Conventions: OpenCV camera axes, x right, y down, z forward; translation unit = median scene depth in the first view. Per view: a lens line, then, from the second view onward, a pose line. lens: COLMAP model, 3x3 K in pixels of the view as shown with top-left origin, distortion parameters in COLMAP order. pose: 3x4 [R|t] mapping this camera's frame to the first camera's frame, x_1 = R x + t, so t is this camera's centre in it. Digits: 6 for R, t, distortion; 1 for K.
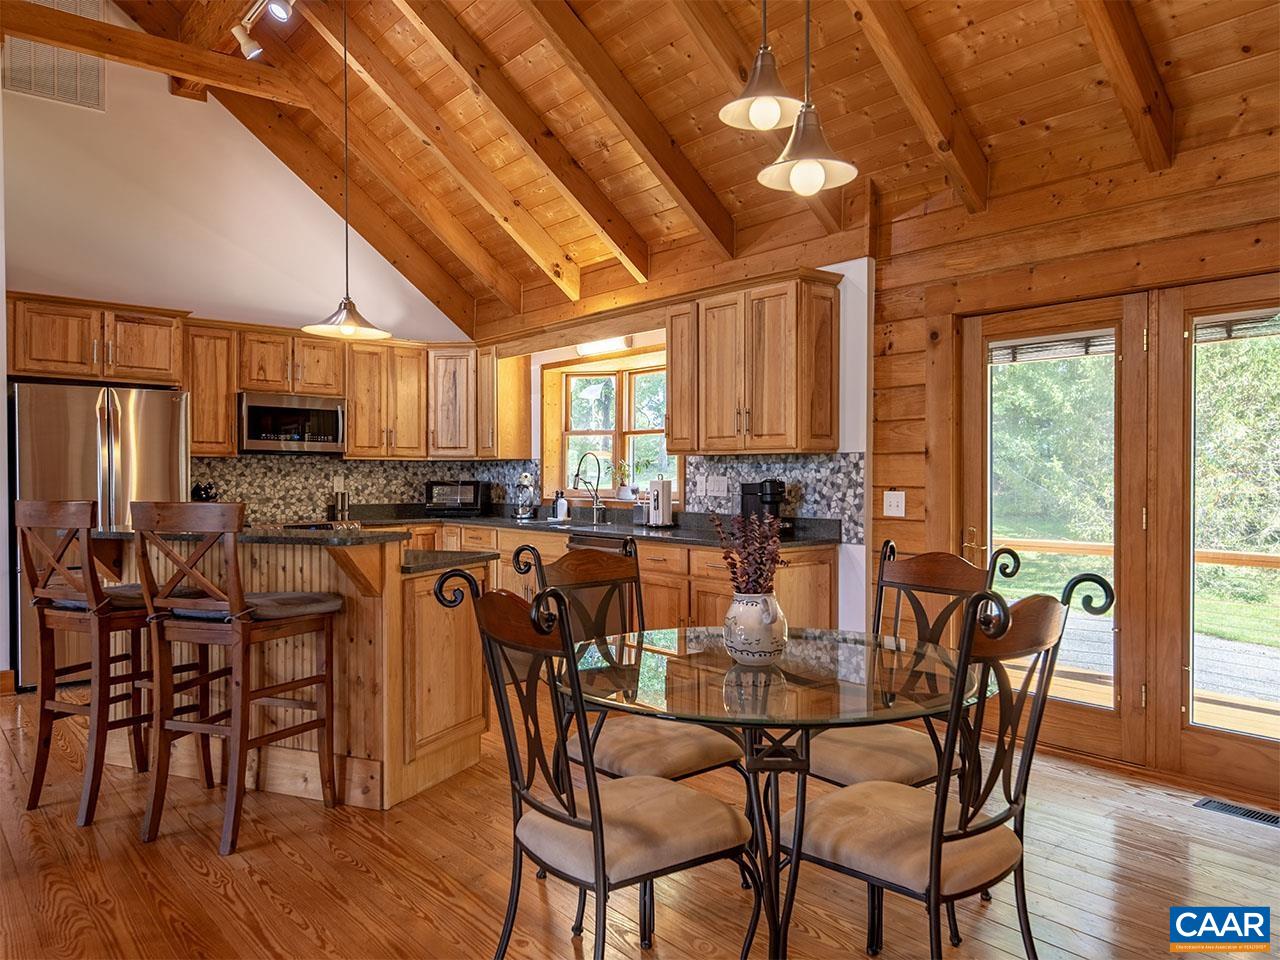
lens RADIAL K [[945.6, 0, 582.2], [0, 945.6, 481.7], [0, 0, 1]] dist [0.008331, 0.003003]
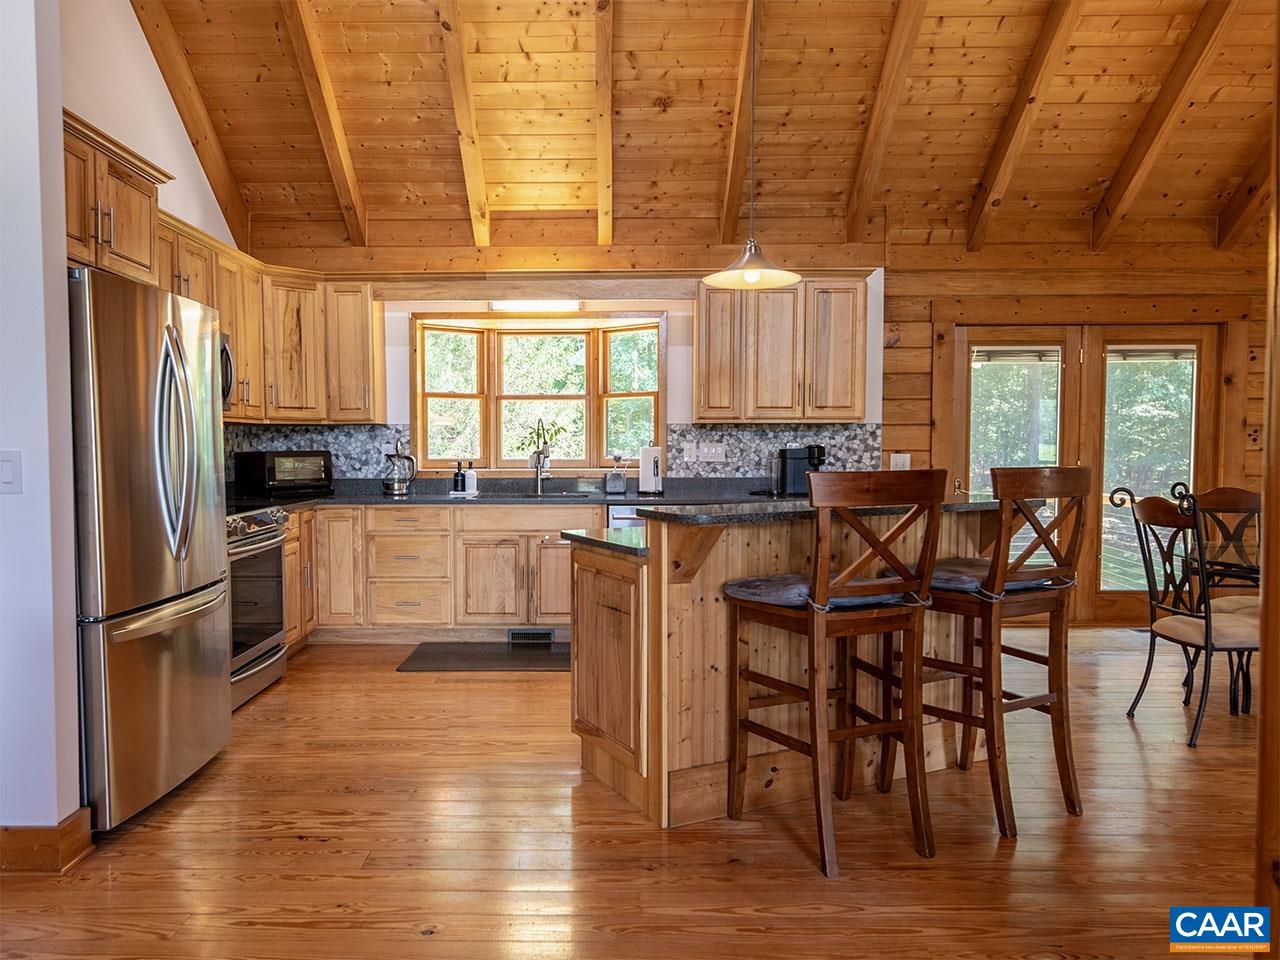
lens RADIAL K [[945.6, 0, 582.2], [0, 945.6, 481.7], [0, 0, 1]] dist [0.008331, 0.003003]
pose [[0.618299, -0.030151, 0.785364, -0.912598], [0.009519, 0.999478, 0.030878, 0.004000], [-0.785885, -0.011616, 0.618263, 0.514610]]
